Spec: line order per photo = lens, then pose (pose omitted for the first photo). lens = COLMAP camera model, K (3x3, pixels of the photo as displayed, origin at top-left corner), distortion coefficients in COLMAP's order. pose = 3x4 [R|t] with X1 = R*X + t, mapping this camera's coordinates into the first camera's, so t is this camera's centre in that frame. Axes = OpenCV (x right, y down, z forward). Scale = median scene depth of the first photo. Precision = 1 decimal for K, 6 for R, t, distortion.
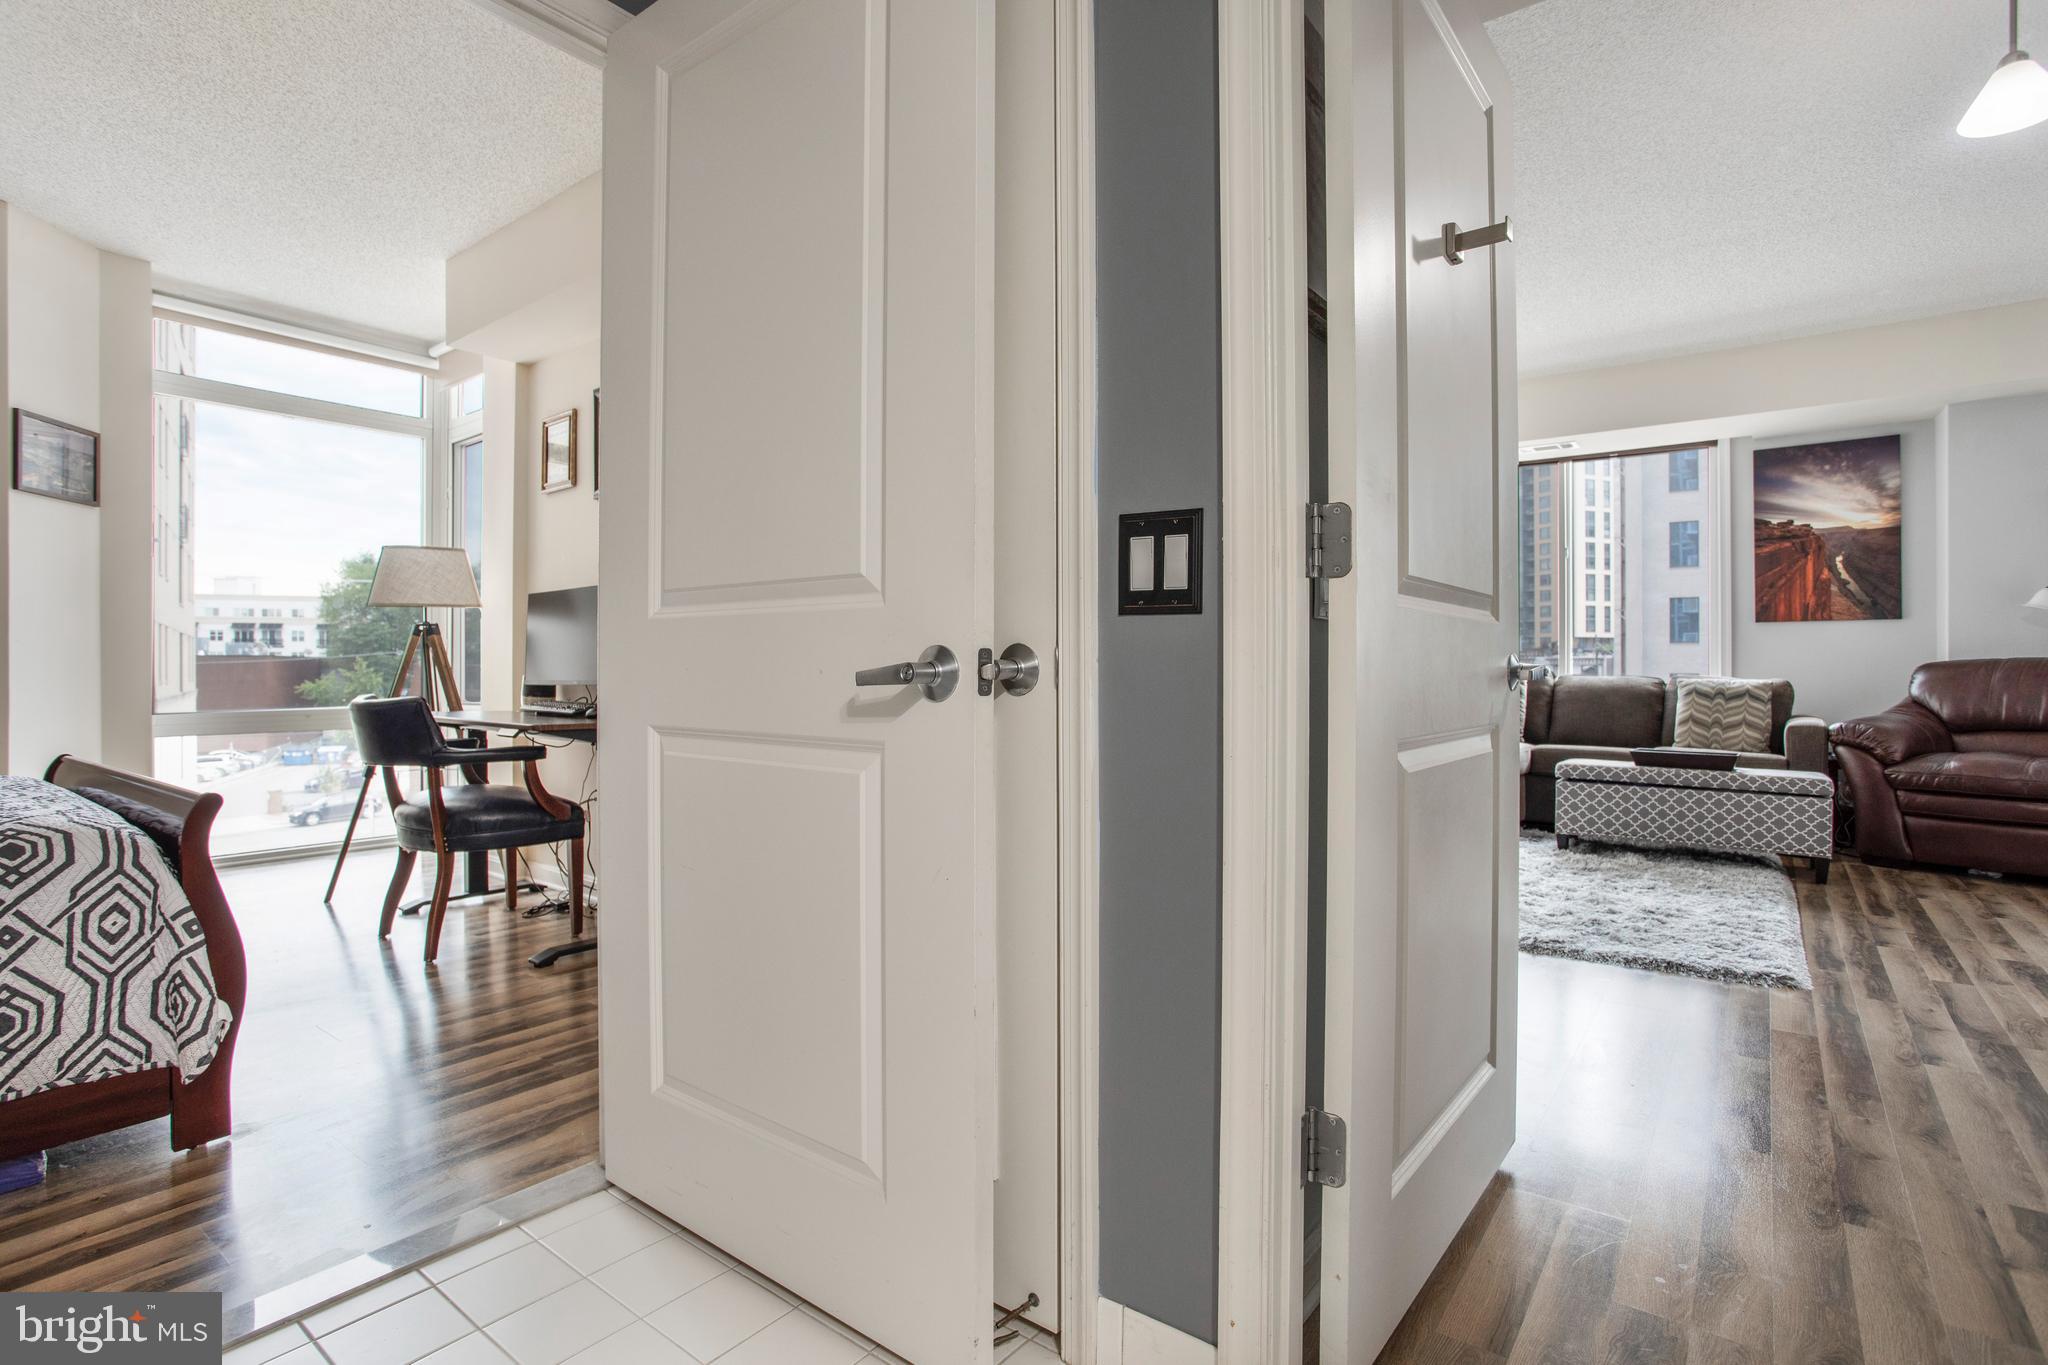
lens RADIAL K [[963.1, 0, 1041.0], [0, 963.1, 669.0], [0, 0, 1]] dist [-0.024164, 0.004155]
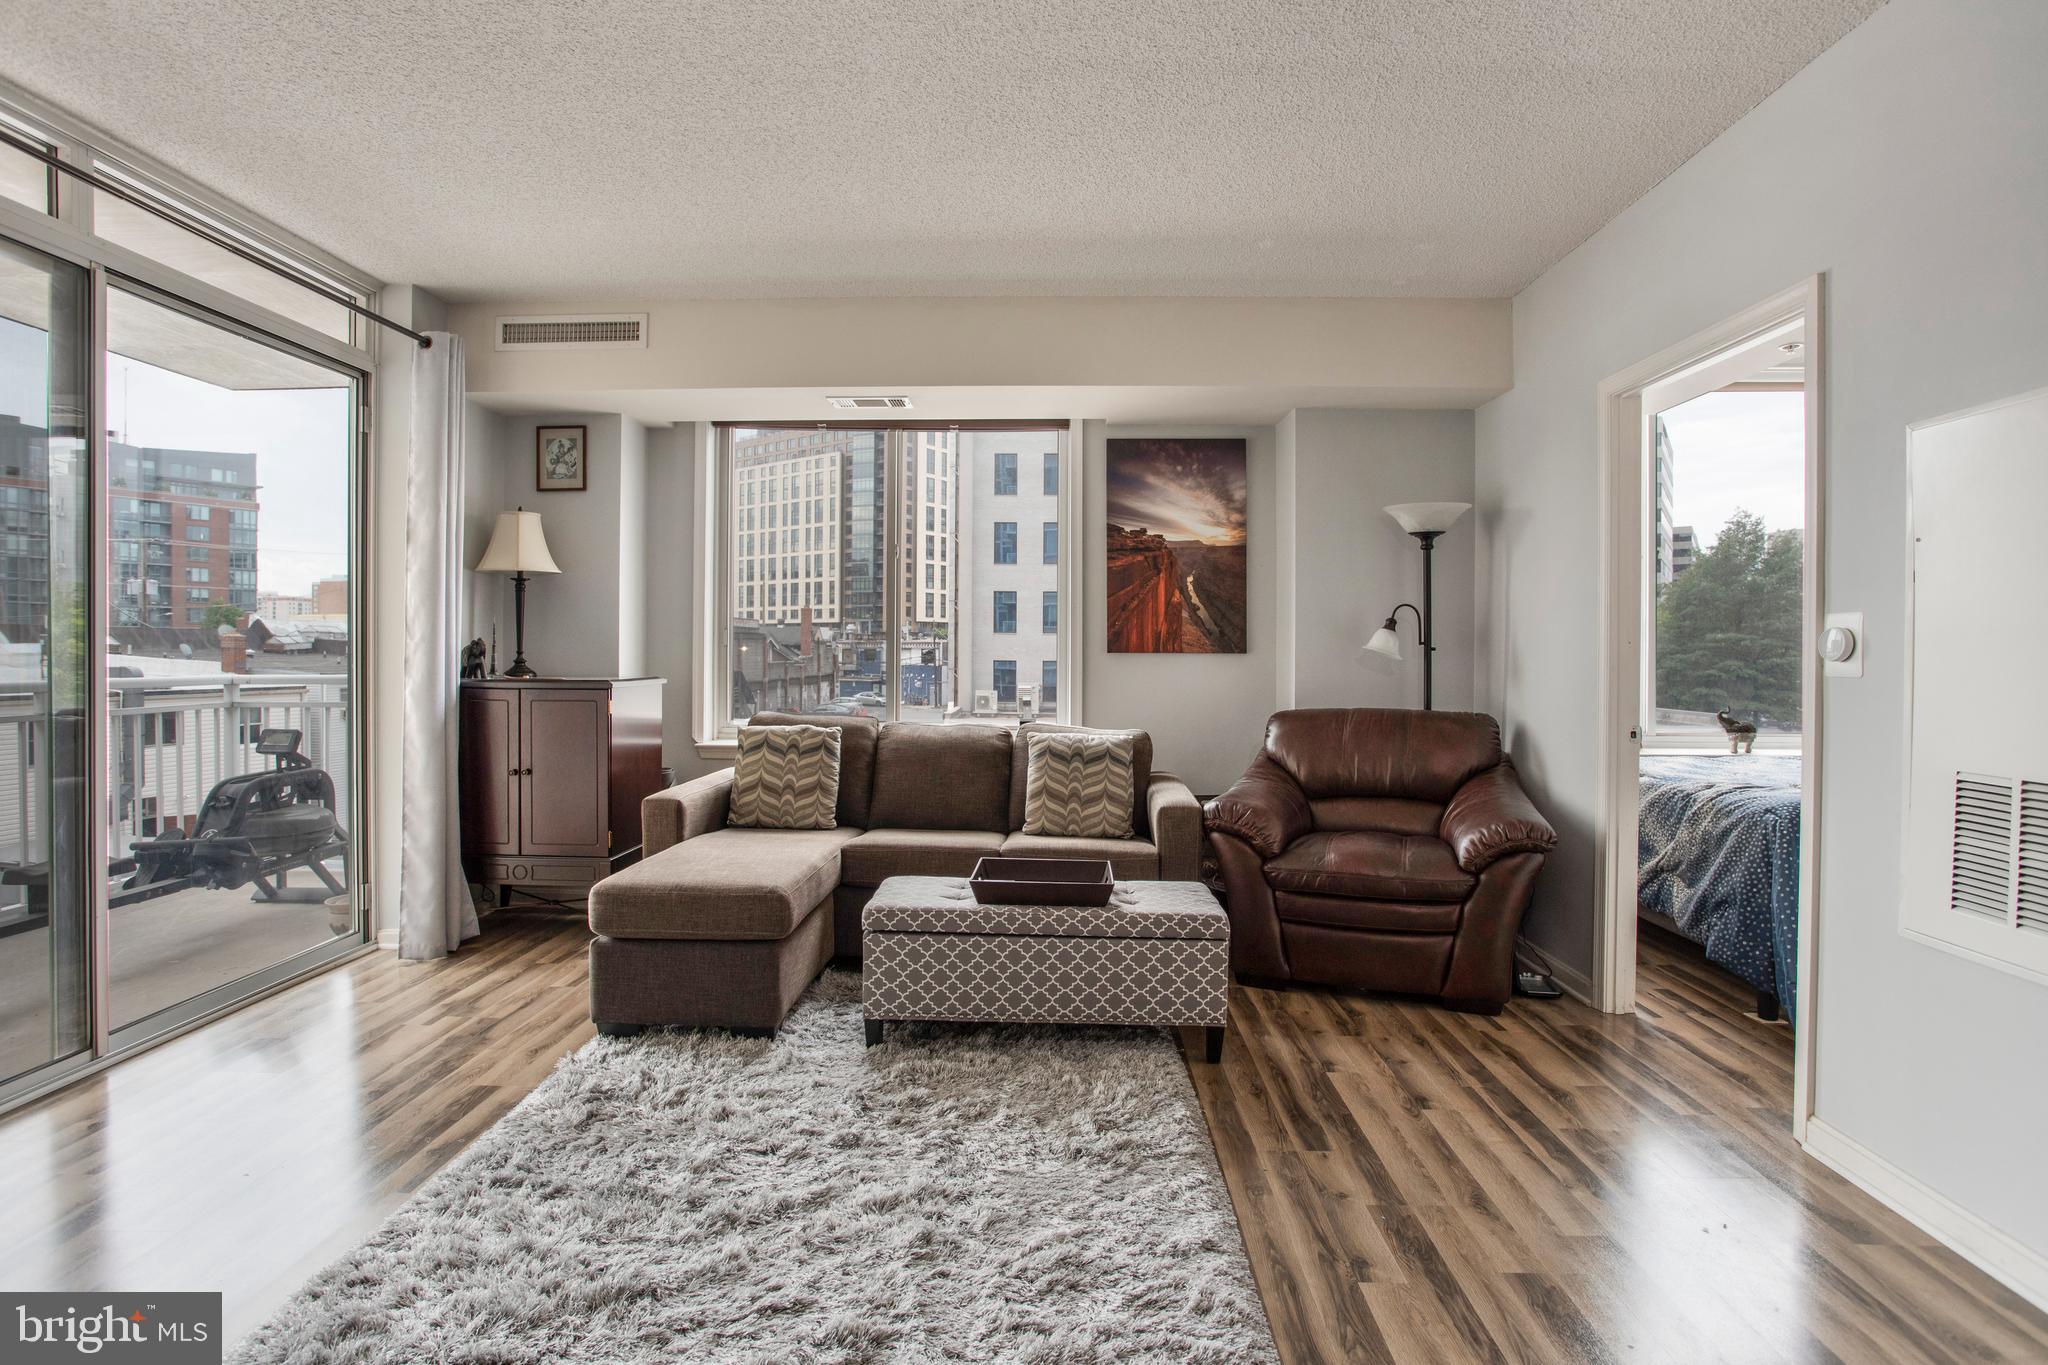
lens RADIAL K [[997.4, 0, 1043.4], [0, 997.4, 658.5], [0, 0, 1]] dist [-0.054833, 0.025949]
pose [[0.804589, 0.000936, 0.593832, 0.219387], [-0.006765, 0.999948, 0.007590, -0.052729], [-0.593794, -0.010124, 0.804553, 0.373210]]
